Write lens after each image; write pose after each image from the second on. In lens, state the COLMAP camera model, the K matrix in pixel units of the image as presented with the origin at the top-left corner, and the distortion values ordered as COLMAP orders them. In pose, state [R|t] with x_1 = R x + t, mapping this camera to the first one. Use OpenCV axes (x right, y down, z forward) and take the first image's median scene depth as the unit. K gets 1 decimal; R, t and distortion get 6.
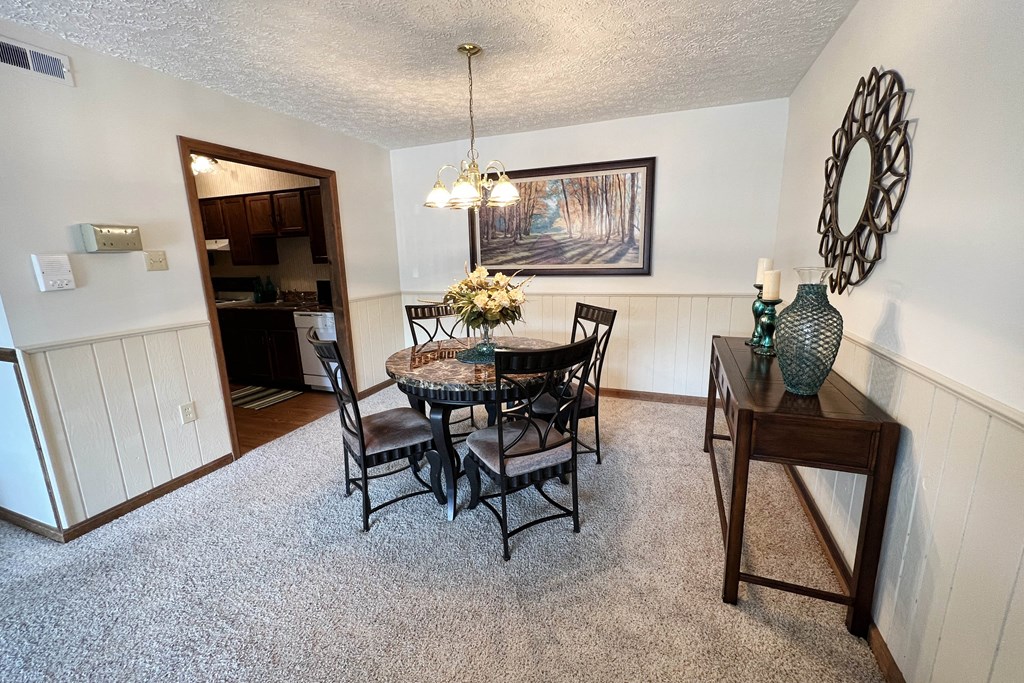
lens RADIAL K [[415.2, 0, 509.8], [0, 415.2, 338.7], [0, 0, 1]] dist [-0.000649, 0.000163]
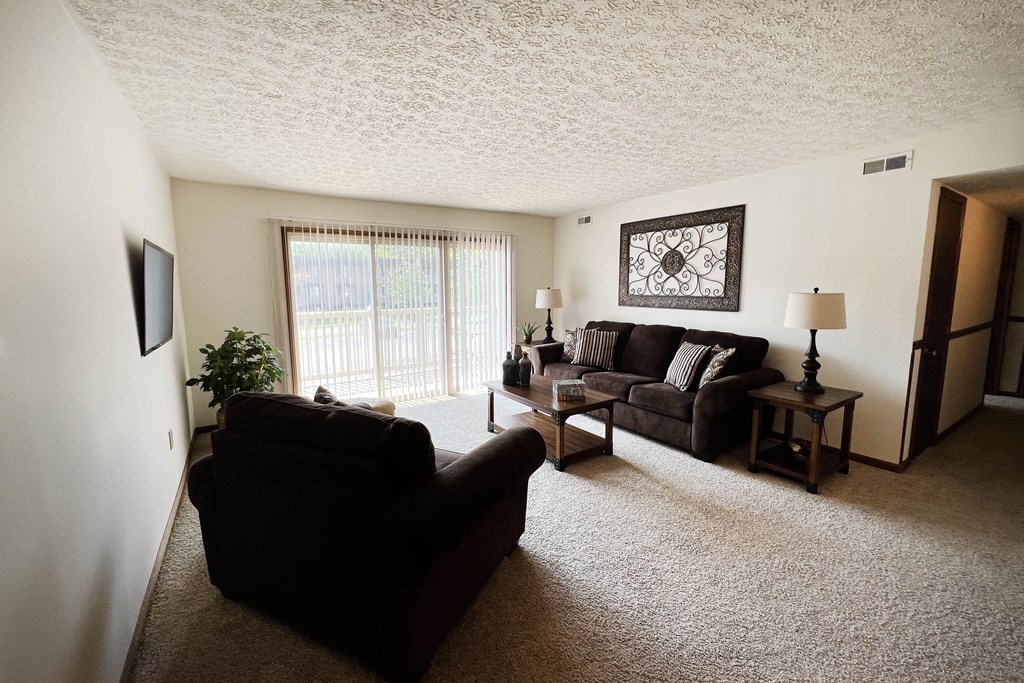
lens RADIAL K [[415.2, 0, 509.8], [0, 415.2, 338.7], [0, 0, 1]] dist [-0.000649, 0.000163]
pose [[-0.579163, 0.133569, -0.804195, 0.192884], [-0.143911, 0.954241, 0.262132, -0.066973], [0.802409, 0.267549, -0.533439, 0.212373]]
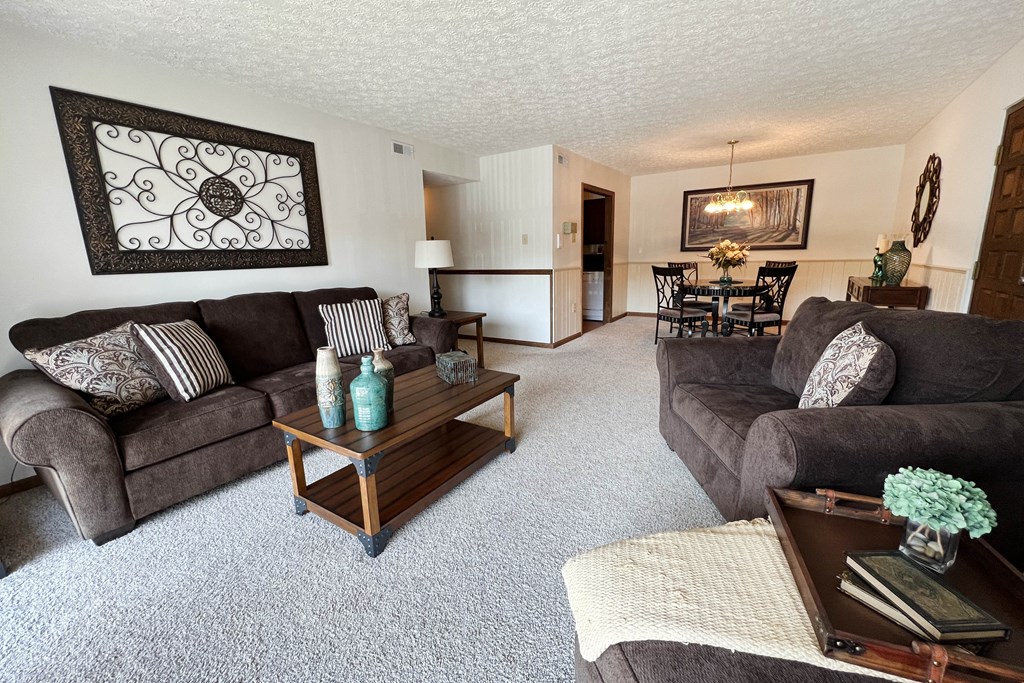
lens RADIAL K [[415.2, 0, 509.8], [0, 415.2, 338.7], [0, 0, 1]] dist [-0.000649, 0.000163]
pose [[0.978005, 0.043154, -0.204066, -0.645354], [-0.041687, 0.999065, 0.011486, 0.326312], [0.204371, -0.002727, 0.978890, -1.206102]]
